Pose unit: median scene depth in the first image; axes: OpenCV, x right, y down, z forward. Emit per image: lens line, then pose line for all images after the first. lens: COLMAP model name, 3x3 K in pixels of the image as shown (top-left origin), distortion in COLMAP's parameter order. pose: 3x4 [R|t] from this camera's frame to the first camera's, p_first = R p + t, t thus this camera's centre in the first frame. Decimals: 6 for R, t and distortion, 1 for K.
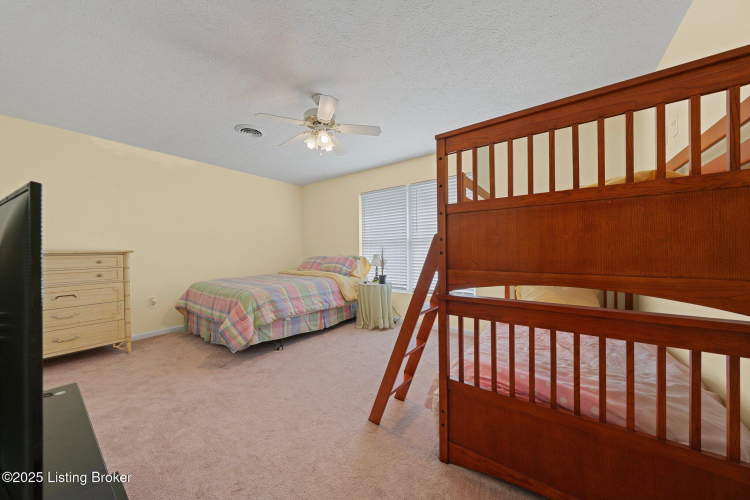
lens RADIAL K [[259.3, 0, 375.0], [0, 259.3, 250.0], [0, 0, 1]] dist [0.000001, -0.000001]
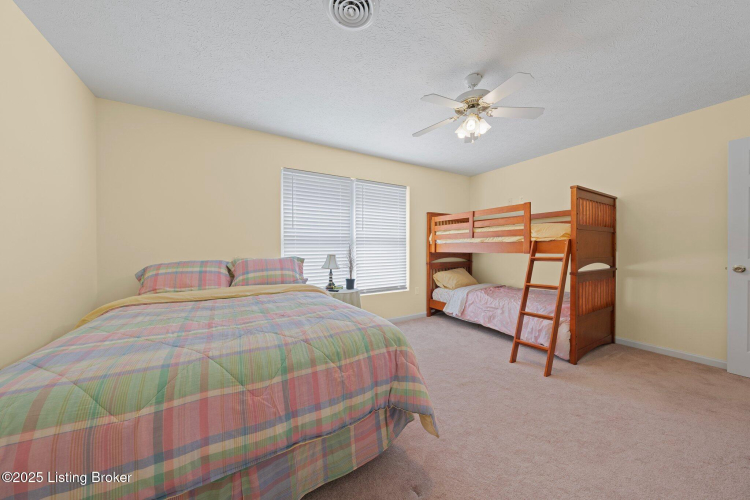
lens RADIAL K [[259.3, 0, 375.0], [0, 259.3, 250.0], [0, 0, 1]] dist [0.000001, -0.000001]
pose [[0.373605, -0.002191, 0.927585, -0.720802], [-0.002206, 0.999992, 0.003251, -0.000797], [-0.927585, -0.003261, 0.373597, 0.599899]]
